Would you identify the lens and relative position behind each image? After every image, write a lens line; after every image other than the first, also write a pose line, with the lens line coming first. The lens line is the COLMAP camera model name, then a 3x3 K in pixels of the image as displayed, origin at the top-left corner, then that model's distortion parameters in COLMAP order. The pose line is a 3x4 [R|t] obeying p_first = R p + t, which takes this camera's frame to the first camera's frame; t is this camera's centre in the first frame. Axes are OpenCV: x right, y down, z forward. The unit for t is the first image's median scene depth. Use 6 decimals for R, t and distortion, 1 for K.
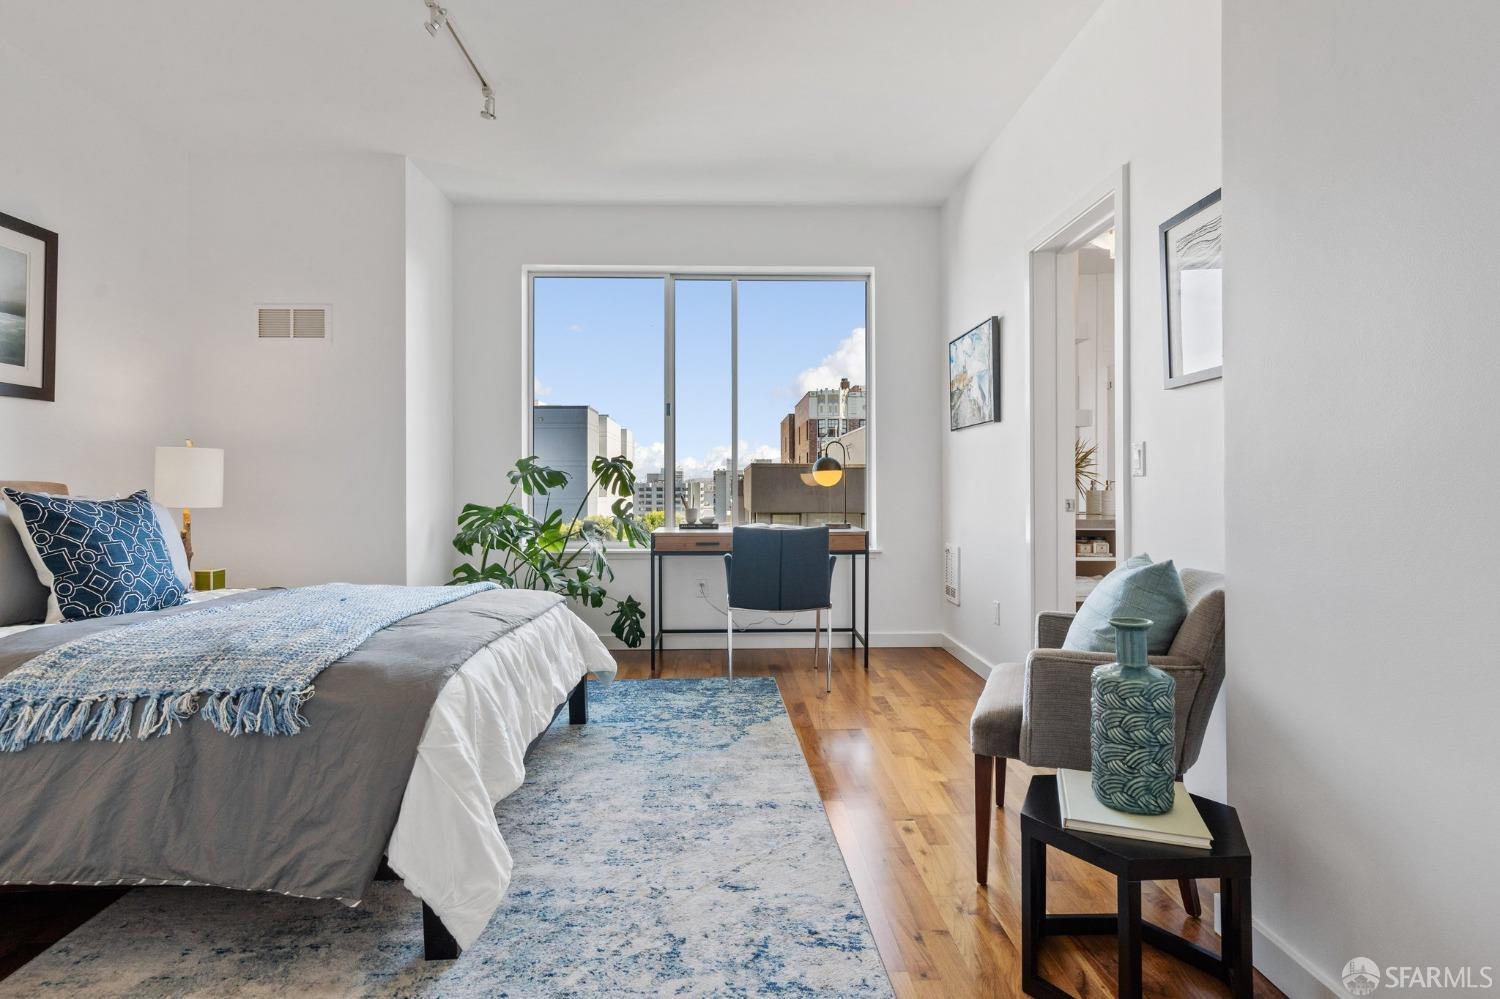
lens RADIAL K [[751.4, 0, 743.2], [0, 751.4, 490.4], [0, 0, 1]] dist [-0.003155, -0.000392]
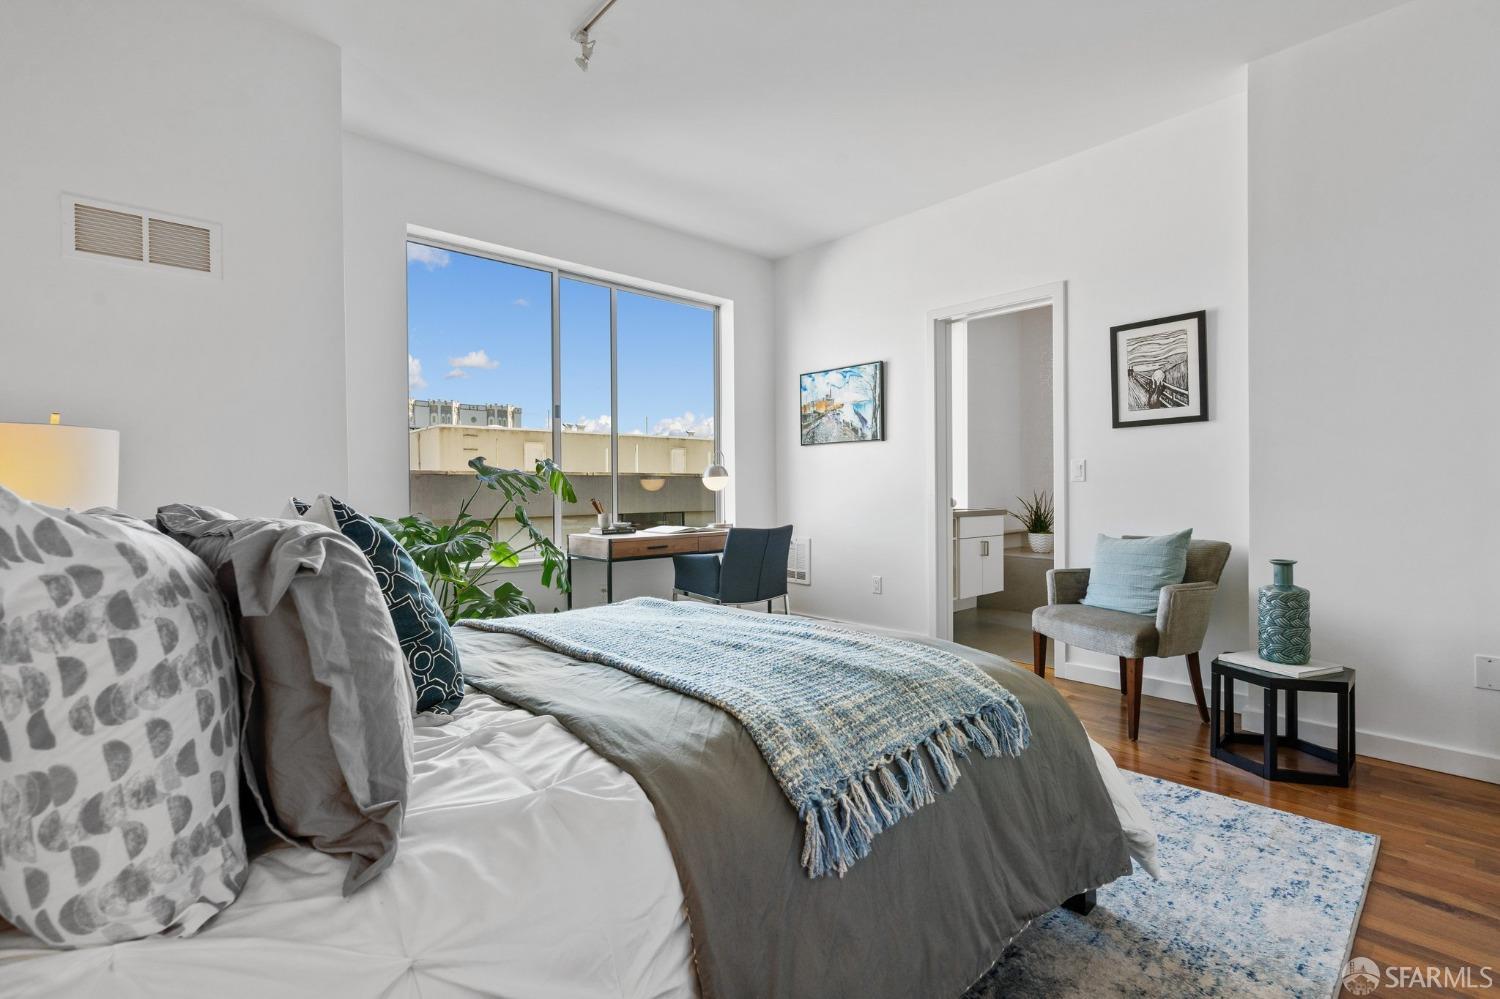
lens RADIAL K [[679.8, 0, 749.9], [0, 679.8, 496.6], [0, 0, 1]] dist [-0.001948, 0.000579]
pose [[0.760720, -0.011932, 0.648971, -0.758849], [0.012687, 0.999913, 0.003513, 0.000535], [-0.648957, 0.005561, 0.760805, 0.295156]]
